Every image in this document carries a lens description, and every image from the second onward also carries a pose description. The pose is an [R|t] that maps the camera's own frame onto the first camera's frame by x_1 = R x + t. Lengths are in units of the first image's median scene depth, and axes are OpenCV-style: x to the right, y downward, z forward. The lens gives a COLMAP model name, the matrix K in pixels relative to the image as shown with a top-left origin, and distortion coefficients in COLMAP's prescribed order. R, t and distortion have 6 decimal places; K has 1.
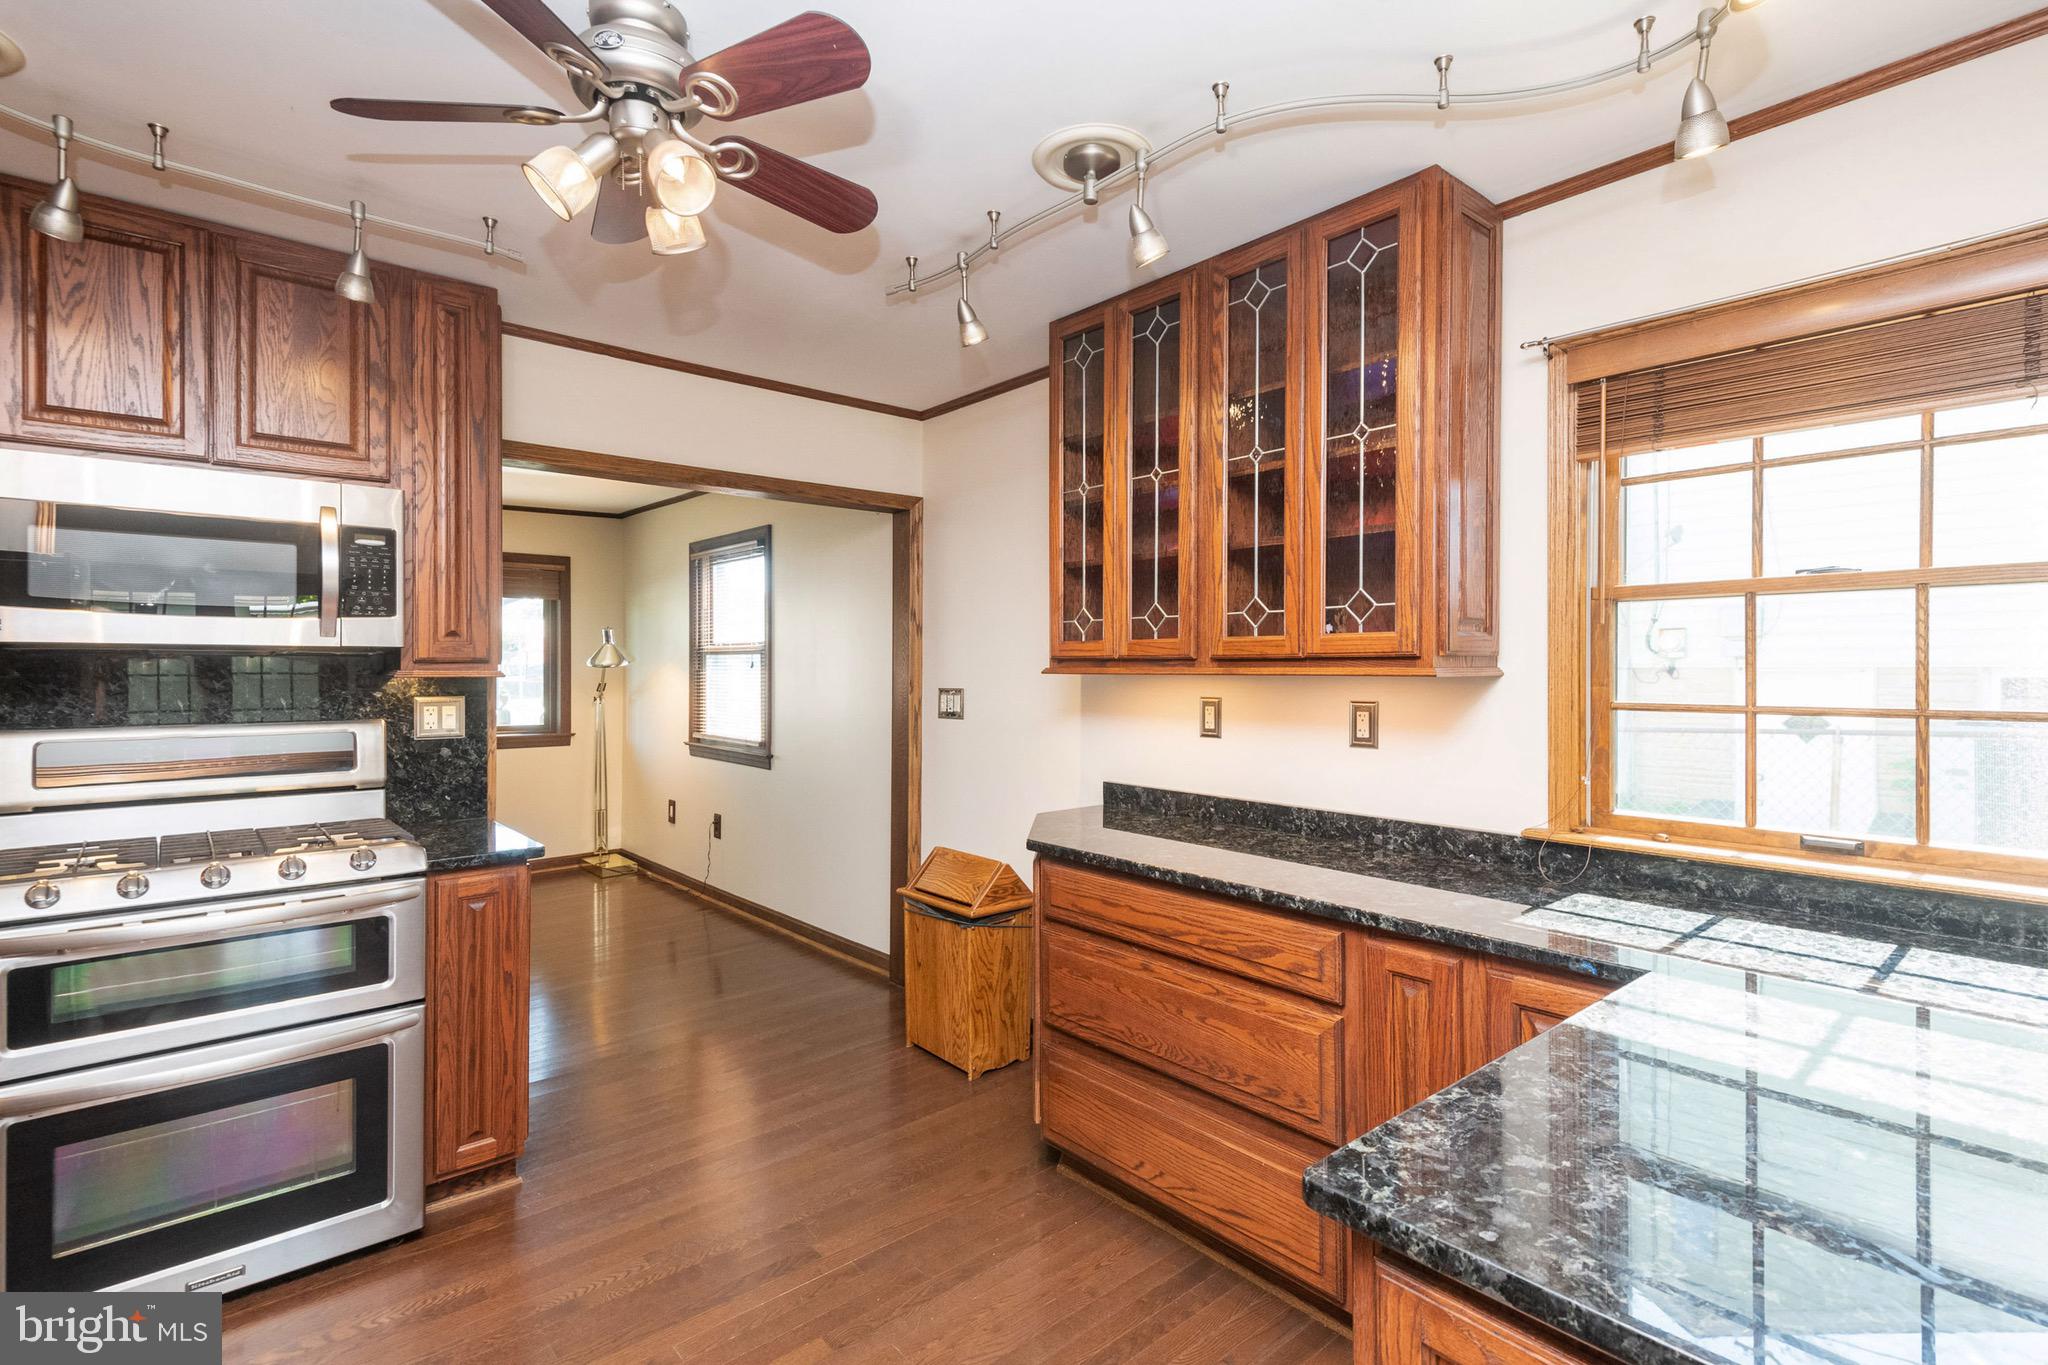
lens RADIAL K [[949.5, 0, 1032.0], [0, 949.5, 673.6], [0, 0, 1]] dist [0.027071, -0.016334]
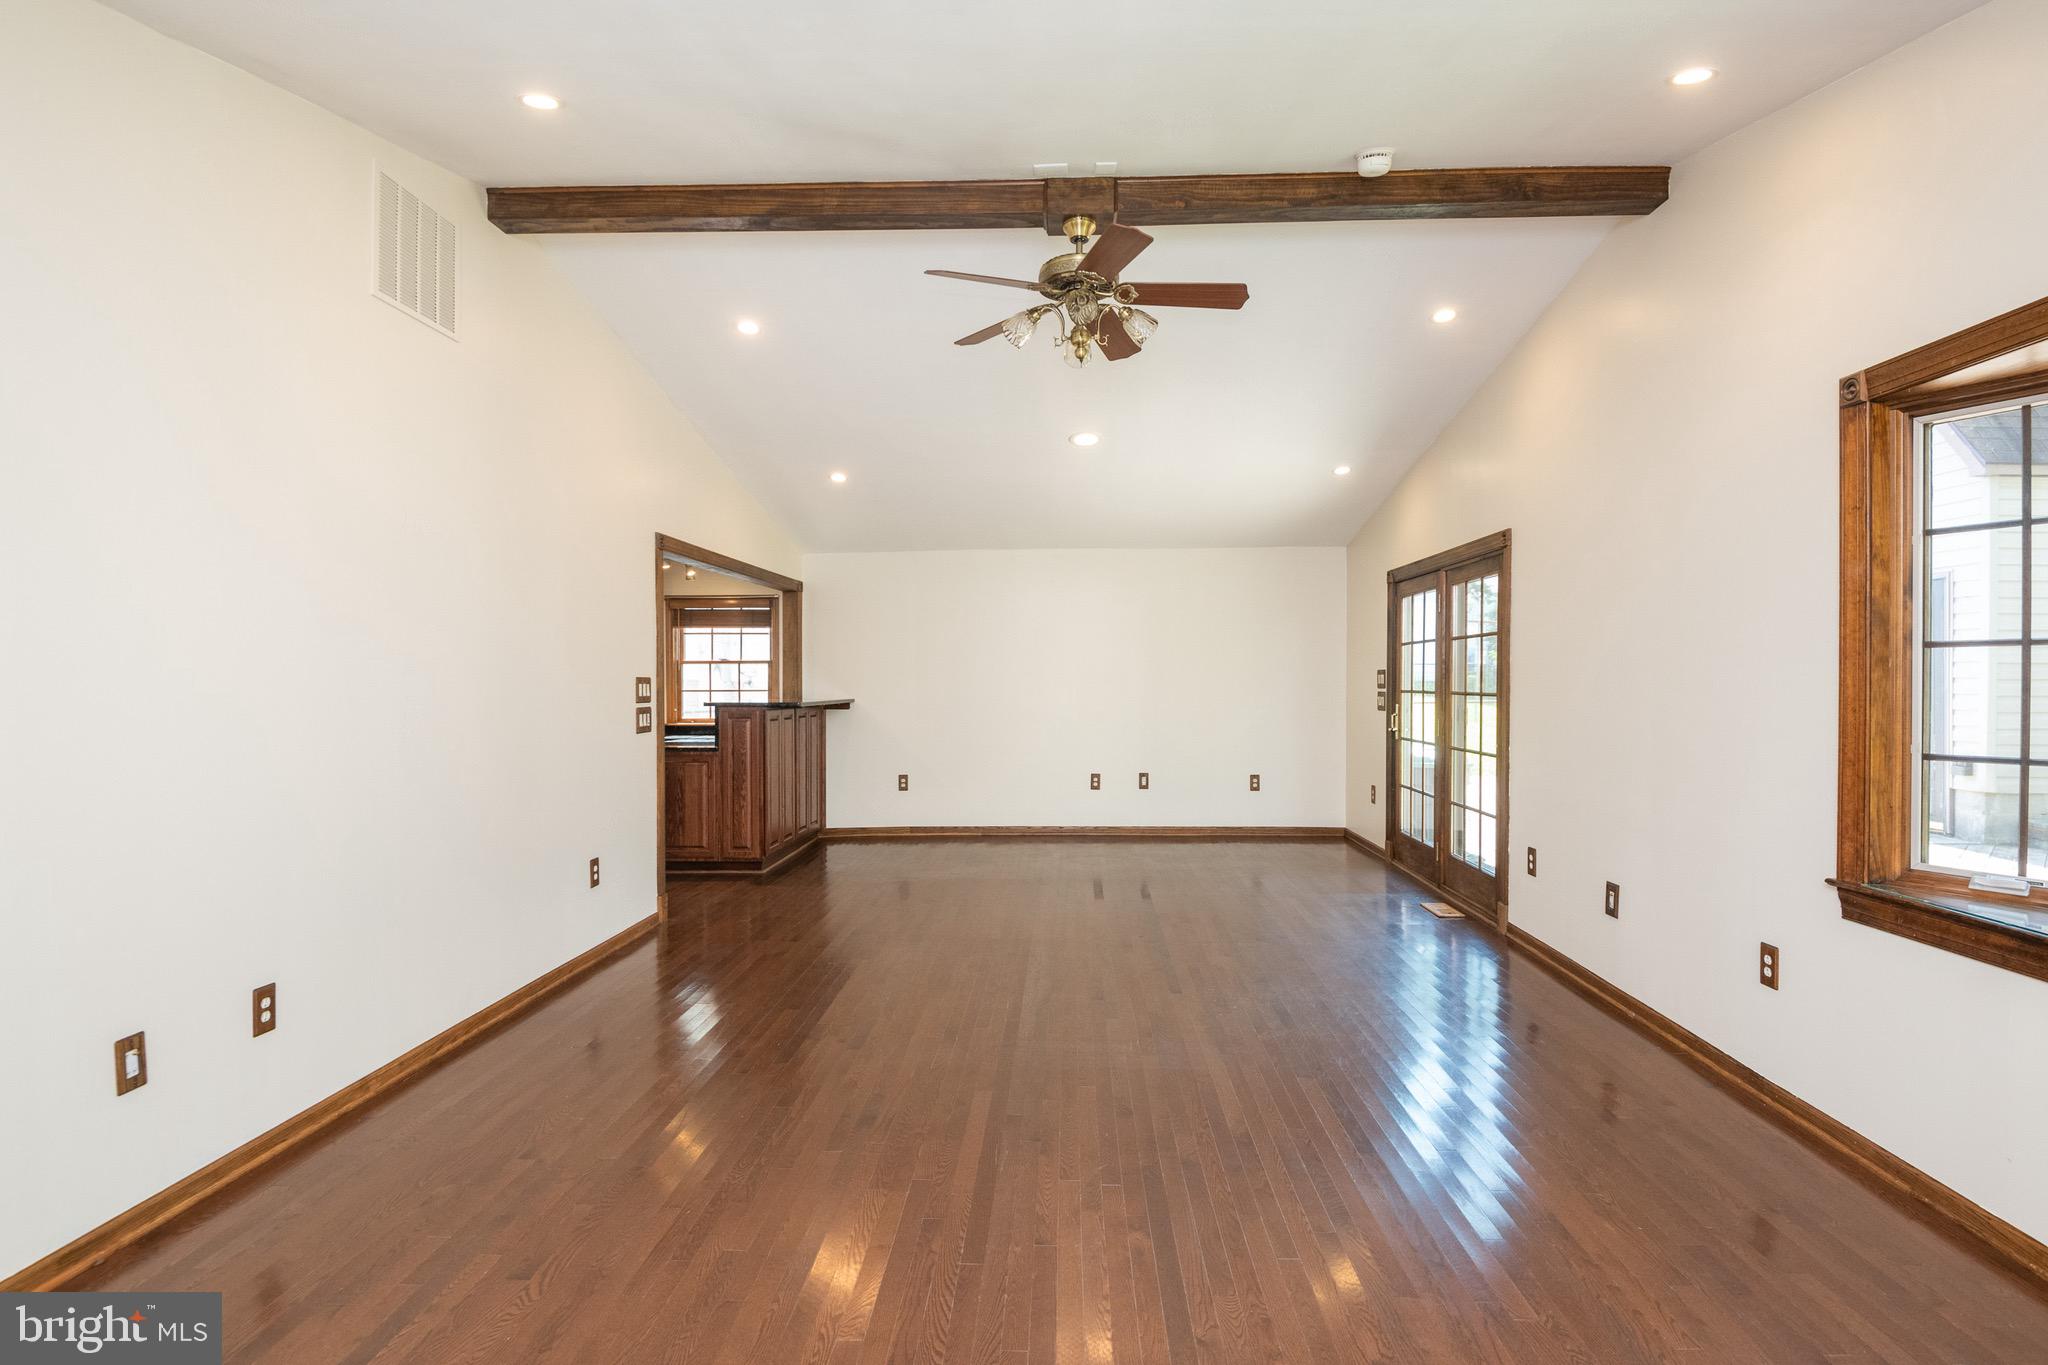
lens RADIAL K [[949.5, 0, 1008.7], [0, 949.5, 687.0], [0, 0, 1]] dist [0.027071, -0.016334]
pose [[0.704738, -0.005291, 0.709448, -1.055942], [0.006828, 0.999976, 0.000674, 0.023091], [-0.709435, 0.004369, 0.704757, -2.331762]]
